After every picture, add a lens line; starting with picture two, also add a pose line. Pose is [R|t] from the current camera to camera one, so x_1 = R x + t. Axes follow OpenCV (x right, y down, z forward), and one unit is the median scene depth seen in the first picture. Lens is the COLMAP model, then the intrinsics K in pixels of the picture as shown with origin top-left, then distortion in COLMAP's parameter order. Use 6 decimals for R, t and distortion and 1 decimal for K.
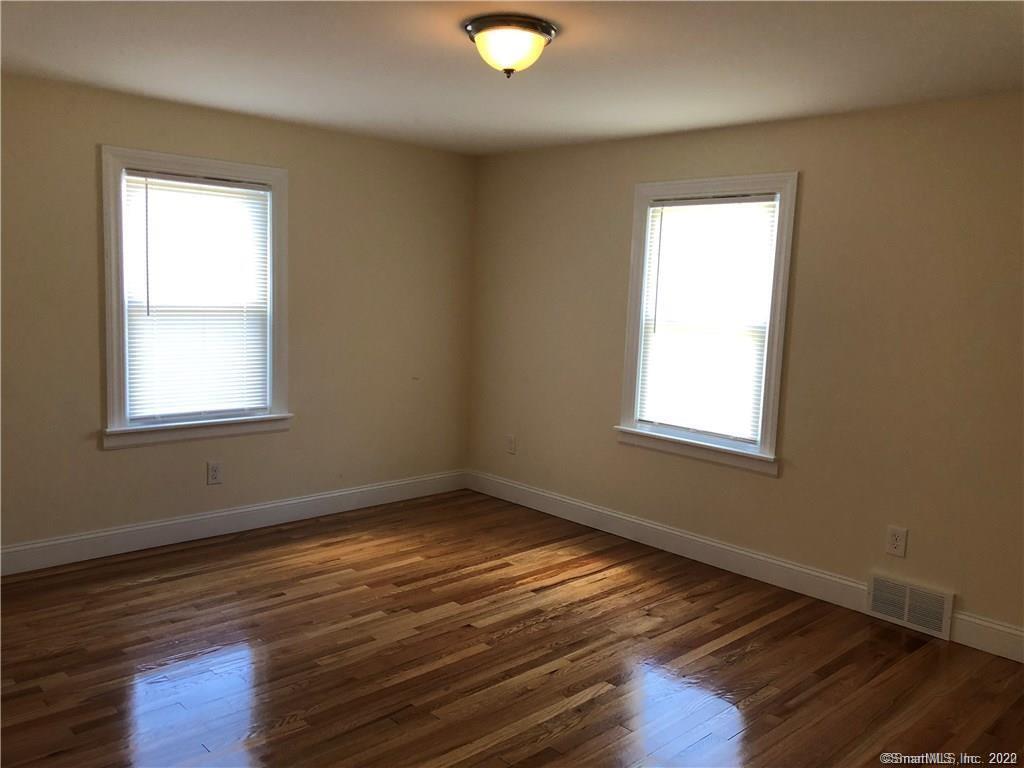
lens RADIAL K [[843.8, 0, 518.3], [0, 843.8, 383.2], [0, 0, 1]] dist [0.065496, -0.048972]
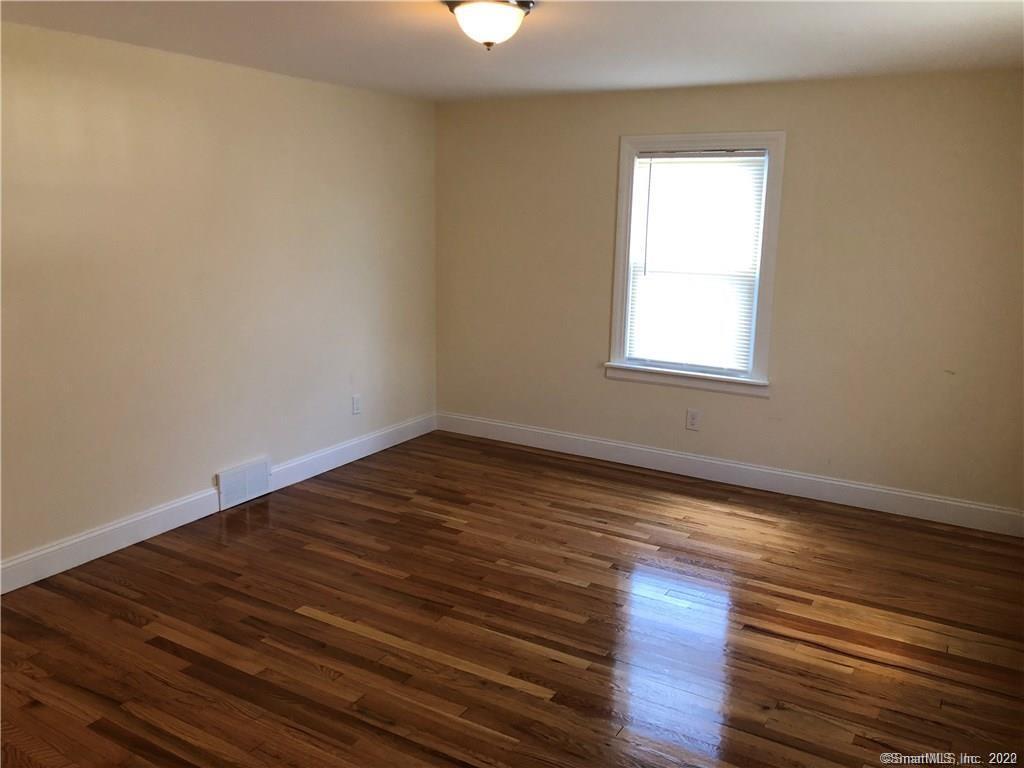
lens RADIAL K [[843.8, 0, 521.0], [0, 843.8, 381.9], [0, 0, 1]] dist [0.065496, -0.048972]
pose [[0.270571, 0.165786, -0.948318, 0.647209], [-0.123531, 0.982896, 0.136586, -0.069625], [0.954742, 0.080190, 0.286423, 0.484171]]
